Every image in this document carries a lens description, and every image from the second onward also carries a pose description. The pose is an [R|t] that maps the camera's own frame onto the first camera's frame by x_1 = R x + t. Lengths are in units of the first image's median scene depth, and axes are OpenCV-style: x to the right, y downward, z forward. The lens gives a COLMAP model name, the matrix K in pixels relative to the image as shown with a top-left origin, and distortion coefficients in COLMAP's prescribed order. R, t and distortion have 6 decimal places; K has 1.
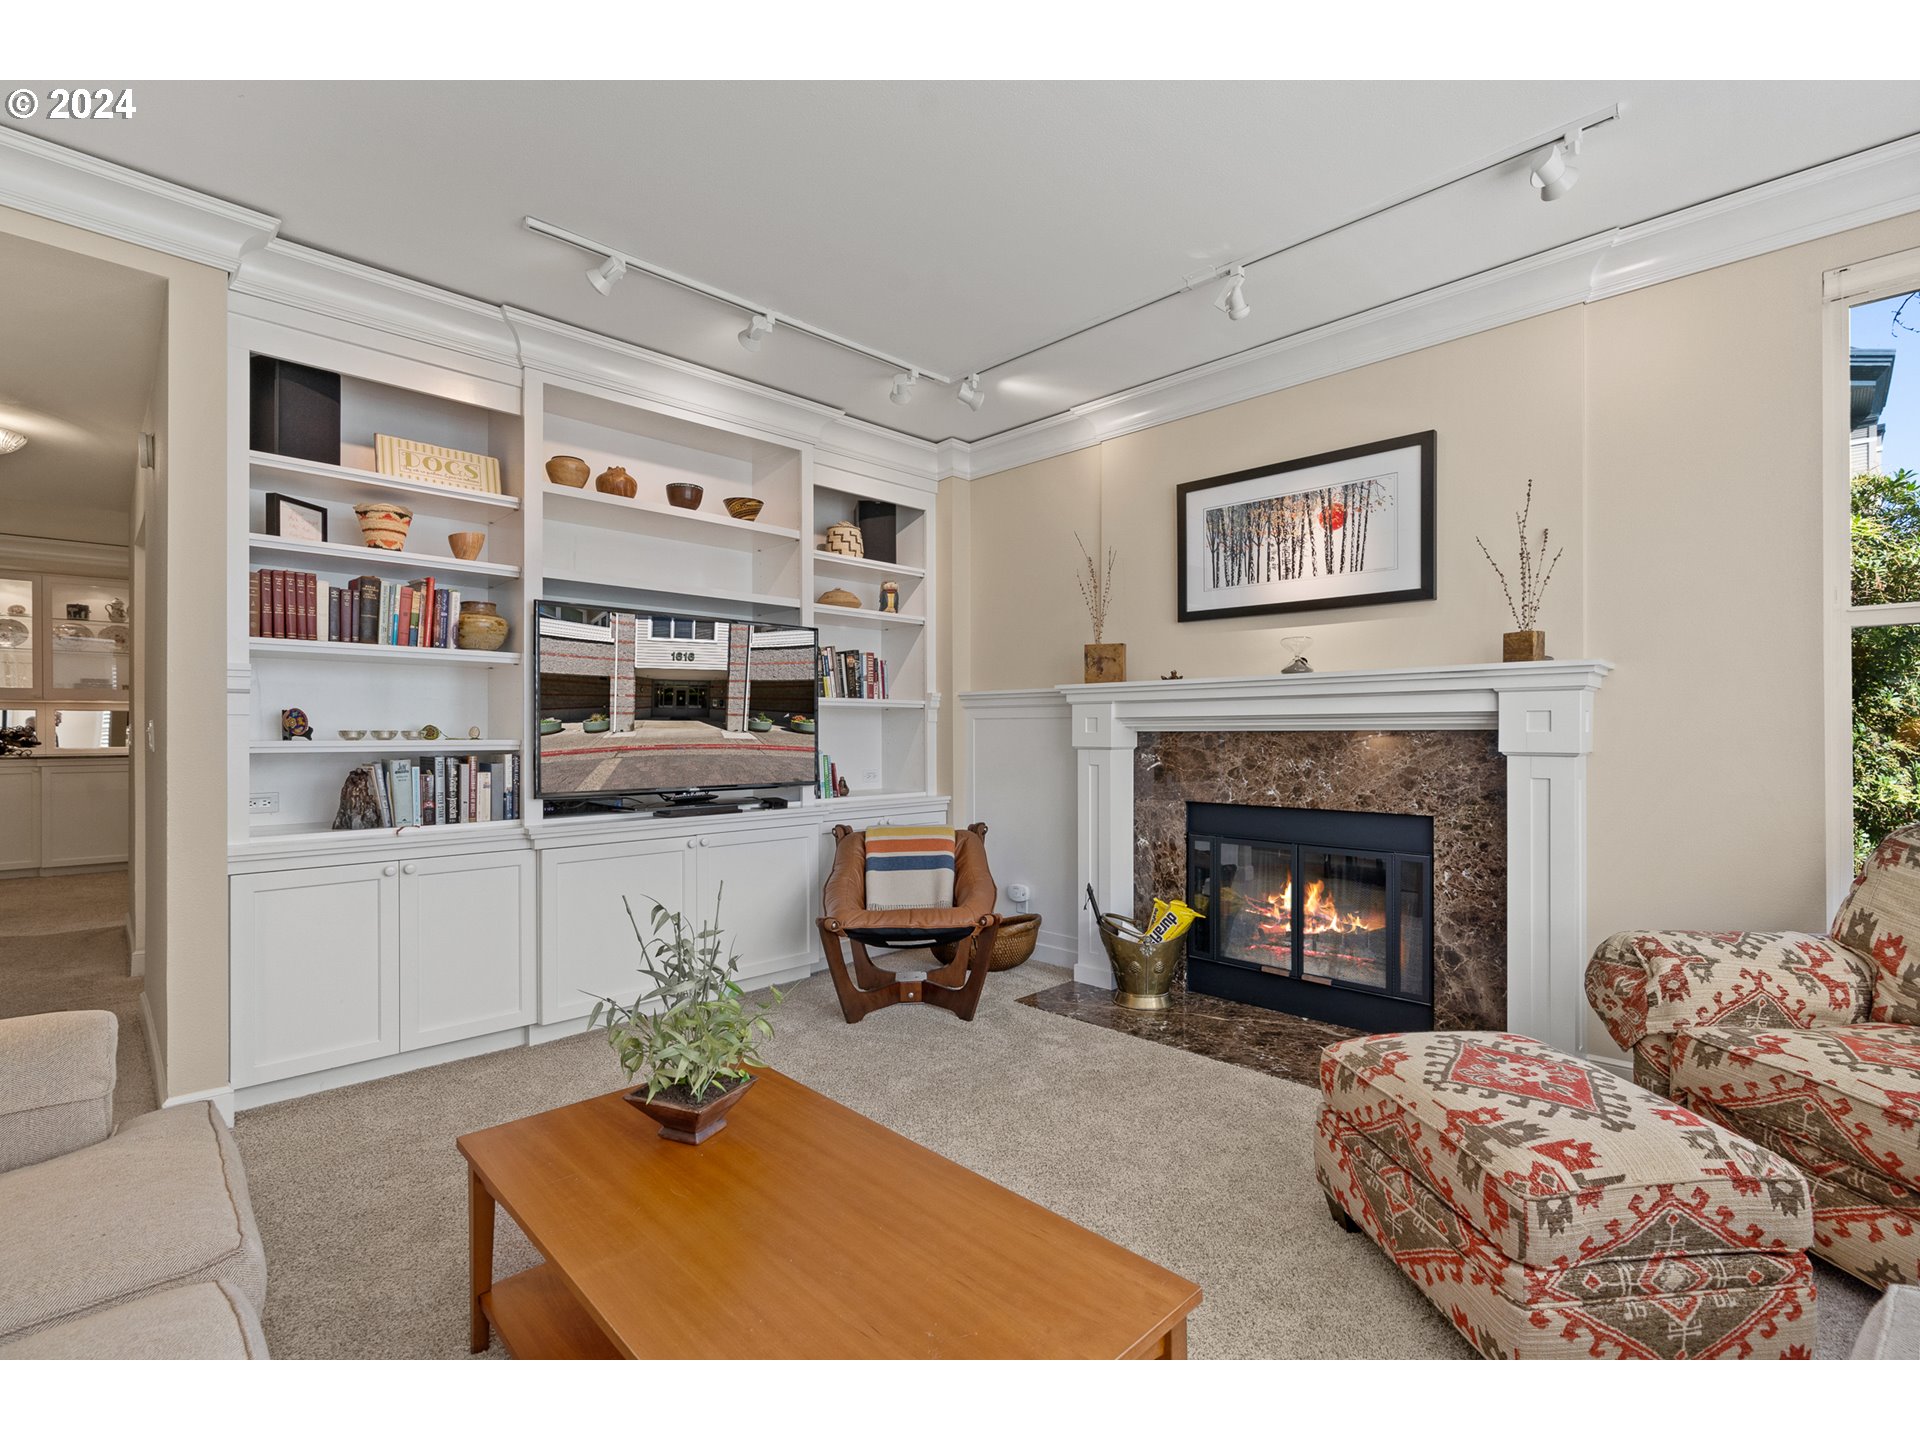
lens RADIAL K [[872.0, 0, 957.5], [0, 872.0, 730.6], [0, 0, 1]] dist [-0.014960, 0.000388]
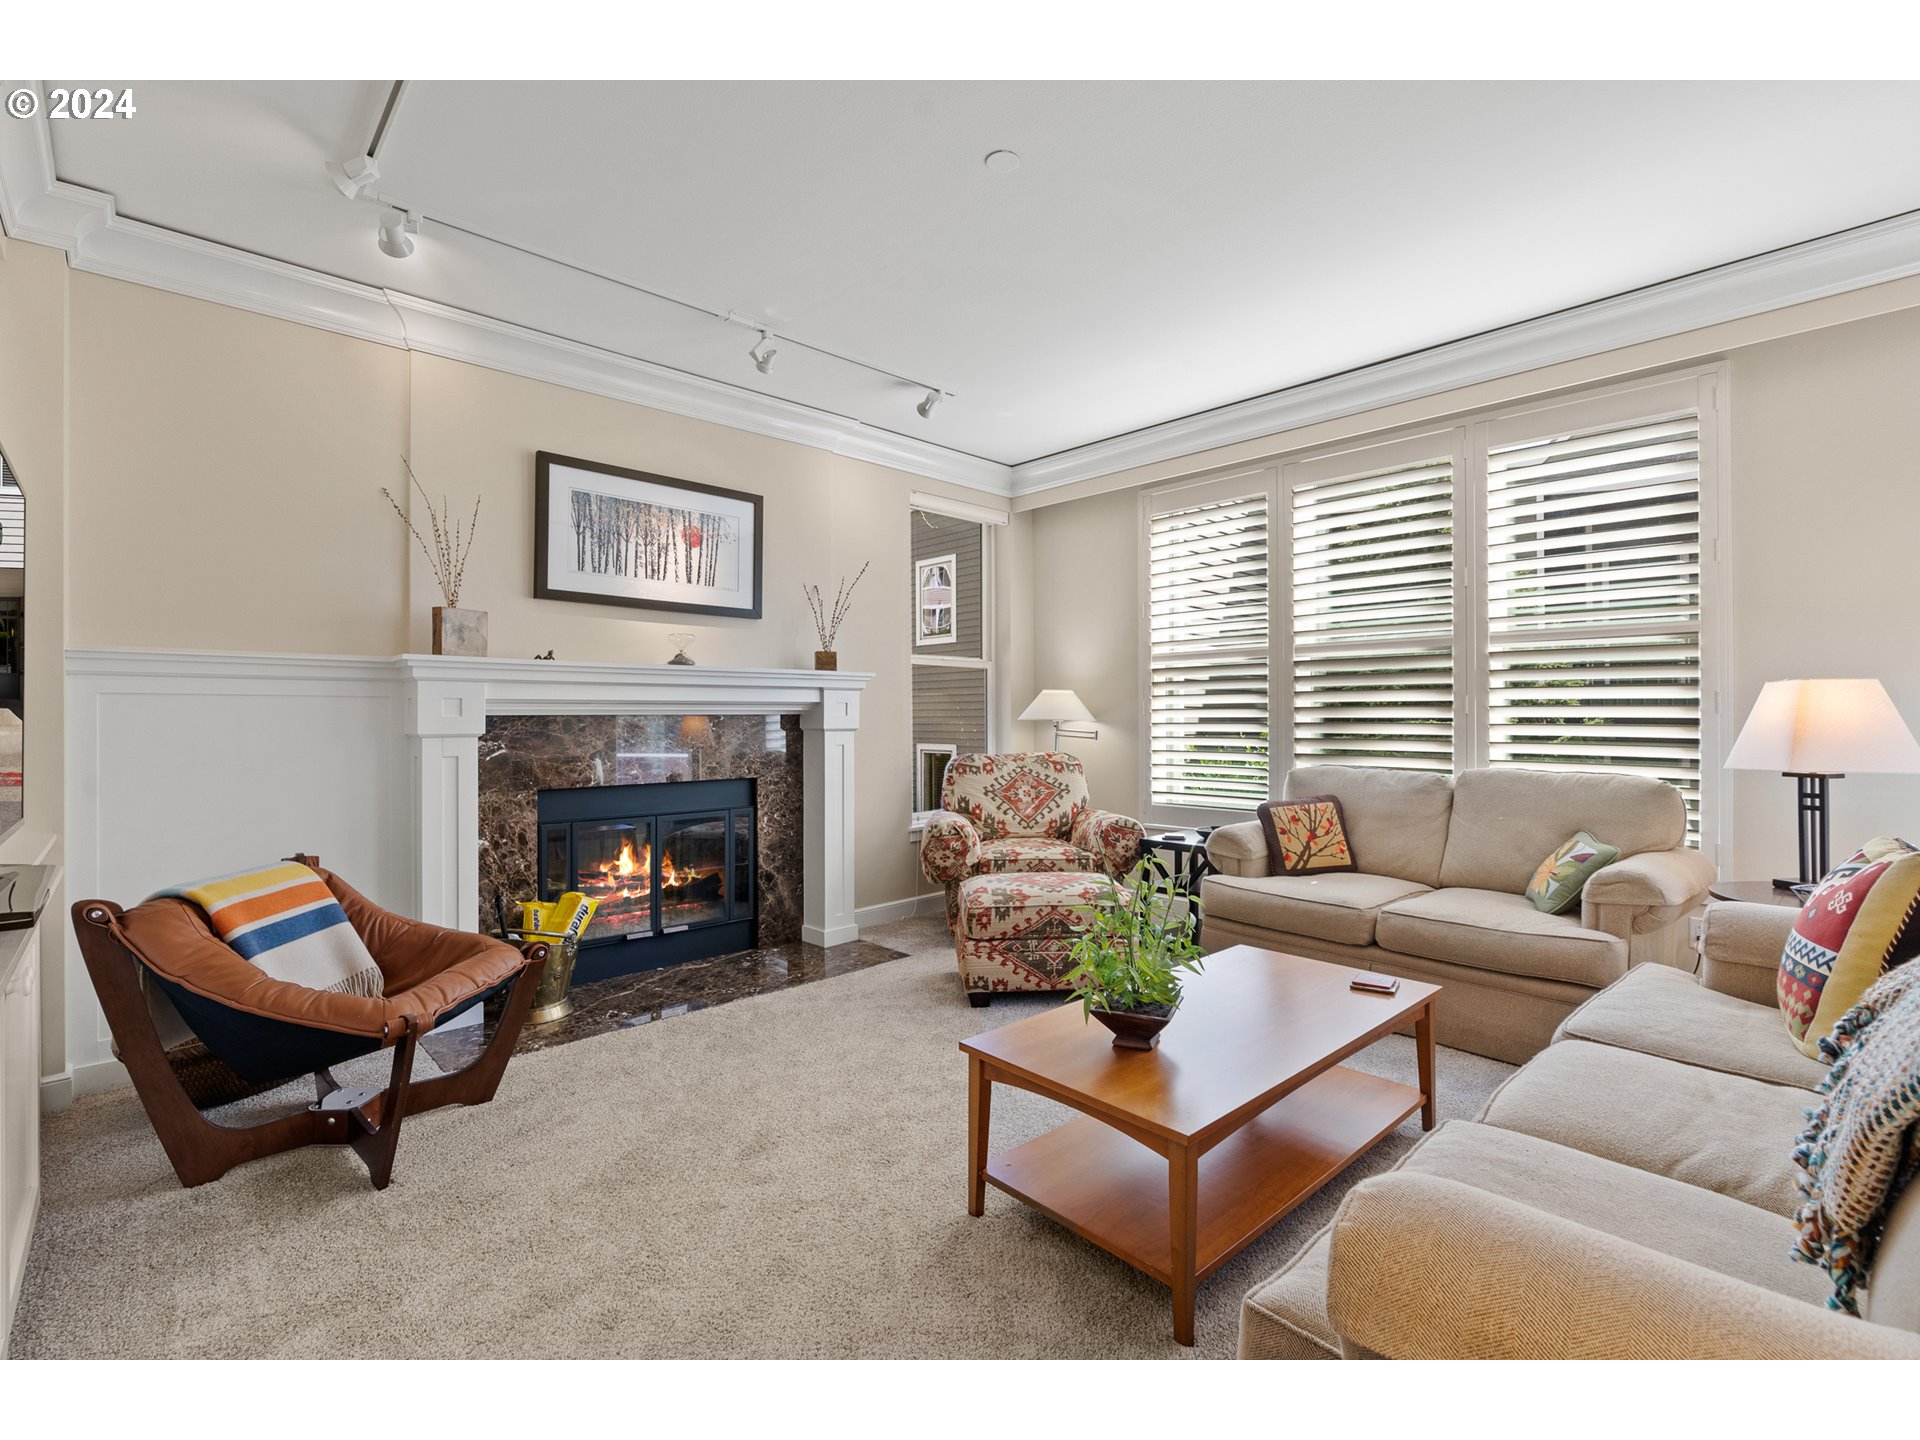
lens RADIAL K [[872.0, 0, 957.0], [0, 872.0, 711.2], [0, 0, 1]] dist [-0.014960, 0.000388]
pose [[0.026392, 0.008140, 0.999619, -0.726343], [0.001077, 0.999966, -0.008171, 0.005154], [-0.999651, 0.001292, 0.026382, 0.580027]]
